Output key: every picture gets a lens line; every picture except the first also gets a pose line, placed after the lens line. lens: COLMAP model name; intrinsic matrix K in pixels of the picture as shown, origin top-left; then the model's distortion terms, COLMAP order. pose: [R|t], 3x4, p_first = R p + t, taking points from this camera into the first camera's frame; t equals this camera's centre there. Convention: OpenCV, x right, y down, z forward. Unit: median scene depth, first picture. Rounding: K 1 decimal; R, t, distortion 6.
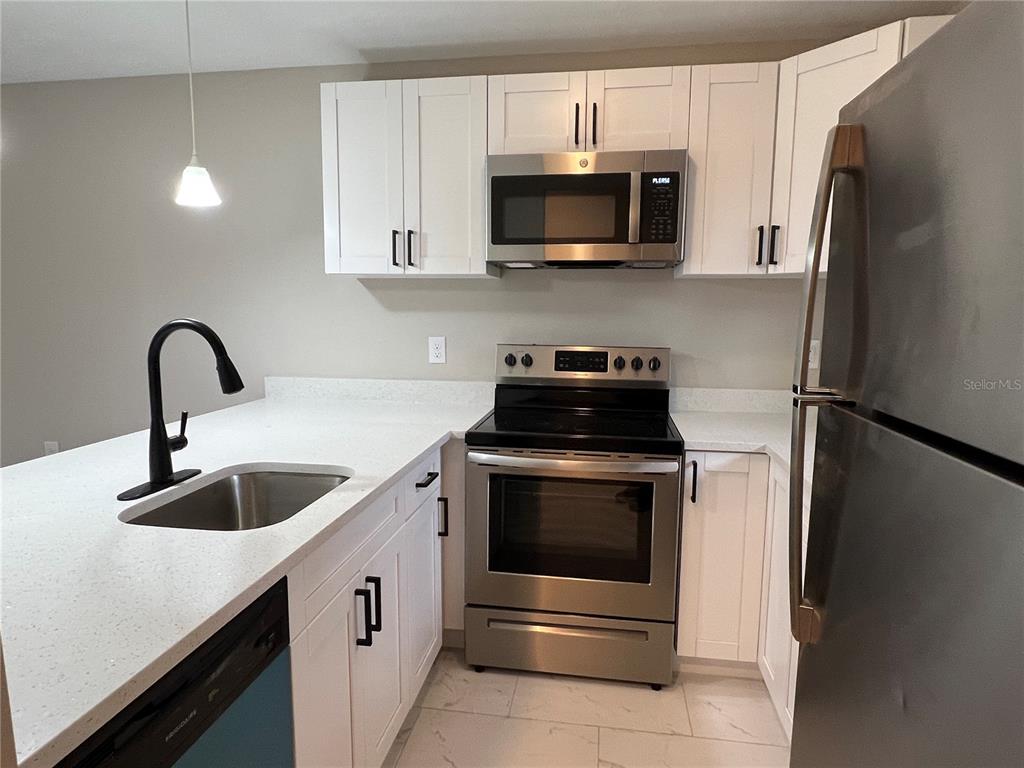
lens RADIAL K [[636.2, 0, 512.0], [0, 636.2, 384.0], [0, 0, 1]] dist [0.001064, -0.000057]
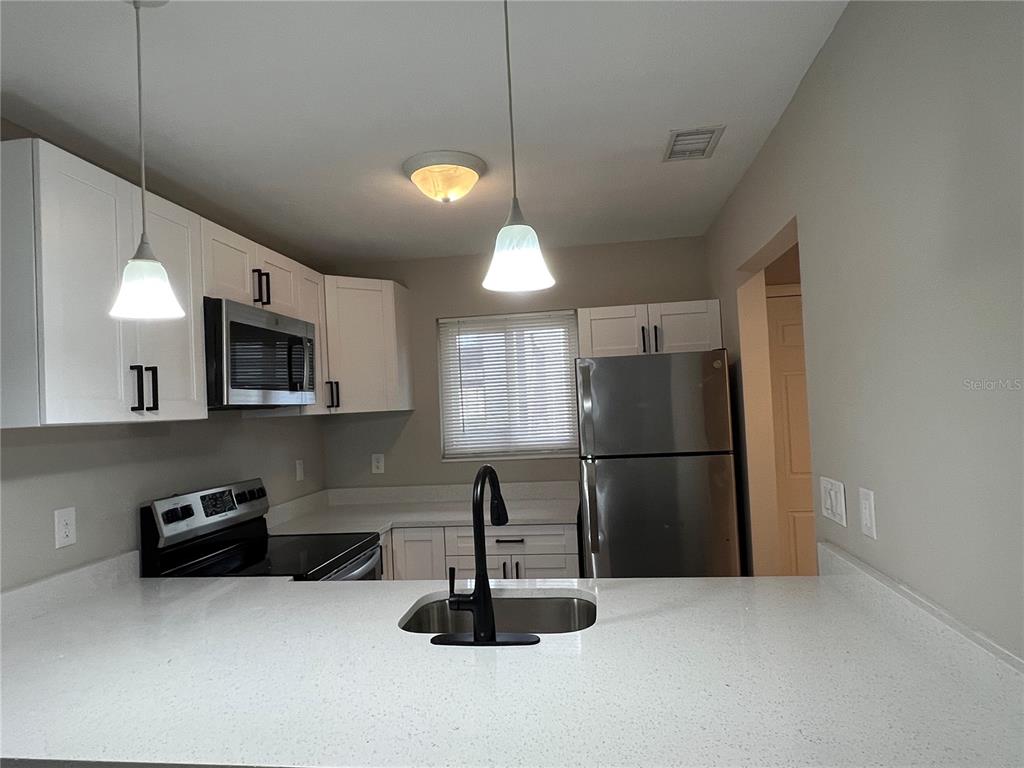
lens RADIAL K [[636.2, 0, 512.0], [0, 636.2, 384.0], [0, 0, 1]] dist [0.001064, -0.000057]
pose [[-0.021414, 0.033159, 0.999221, -0.963477], [0.172755, 0.984539, -0.028969, -0.118833], [-0.984732, 0.172000, -0.026811, 0.577806]]
